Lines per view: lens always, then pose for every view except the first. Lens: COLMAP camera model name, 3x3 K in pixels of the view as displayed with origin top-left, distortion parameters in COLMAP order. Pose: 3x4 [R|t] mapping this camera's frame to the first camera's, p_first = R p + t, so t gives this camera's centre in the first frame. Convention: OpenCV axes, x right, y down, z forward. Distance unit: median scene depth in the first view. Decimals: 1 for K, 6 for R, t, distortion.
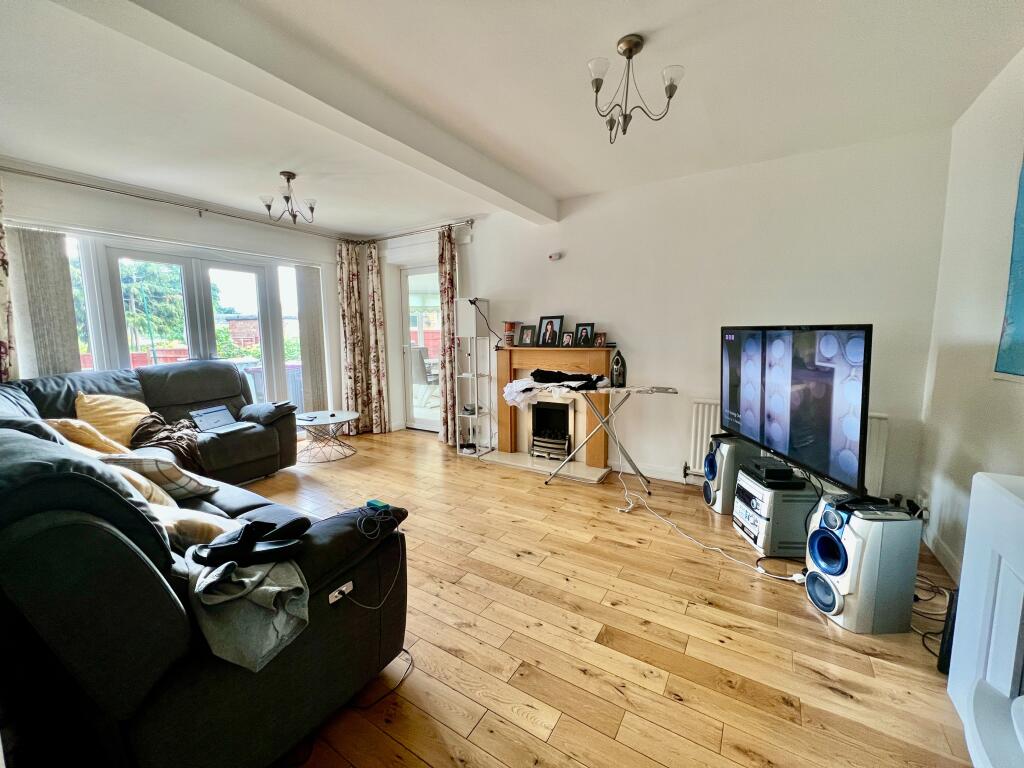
lens RADIAL K [[406.2, 0, 512.6], [0, 406.2, 380.5], [0, 0, 1]] dist [-0.000236, 0.000024]
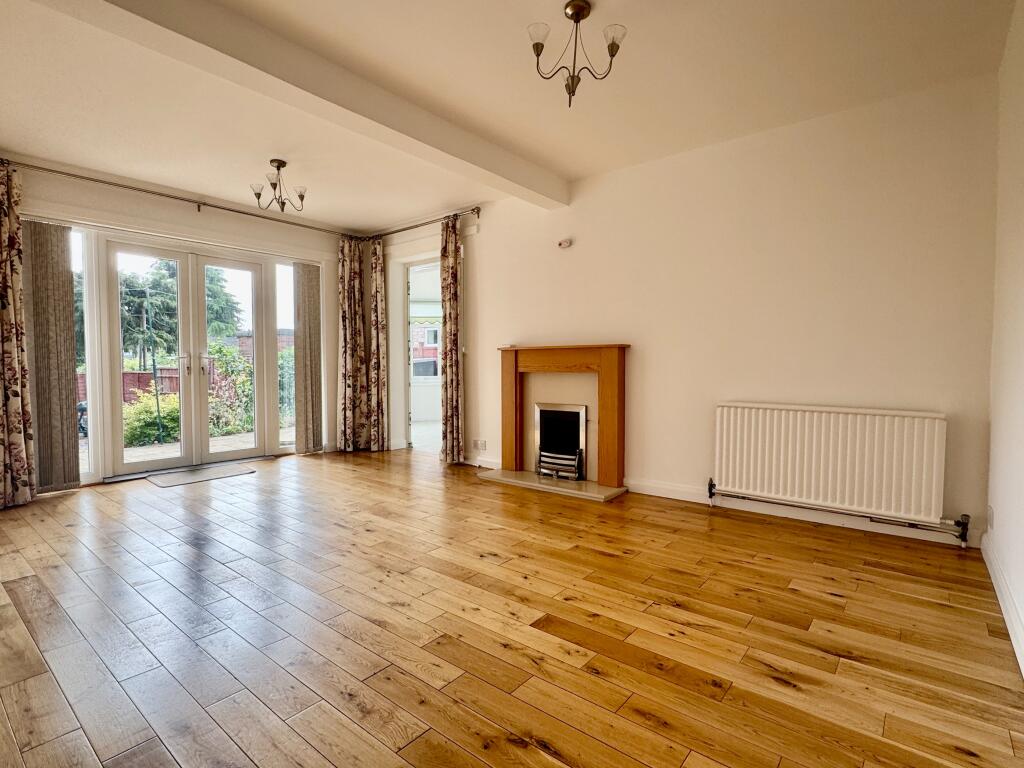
lens RADIAL K [[510.5, 0, 512.4], [0, 510.5, 381.9], [0, 0, 1]] dist [0.001508, -0.001399]
pose [[0.991507, 0.011576, -0.129538, 0.140677], [-0.022182, 0.996489, -0.080735, 0.087542], [0.128149, 0.082922, 0.988282, -0.084468]]
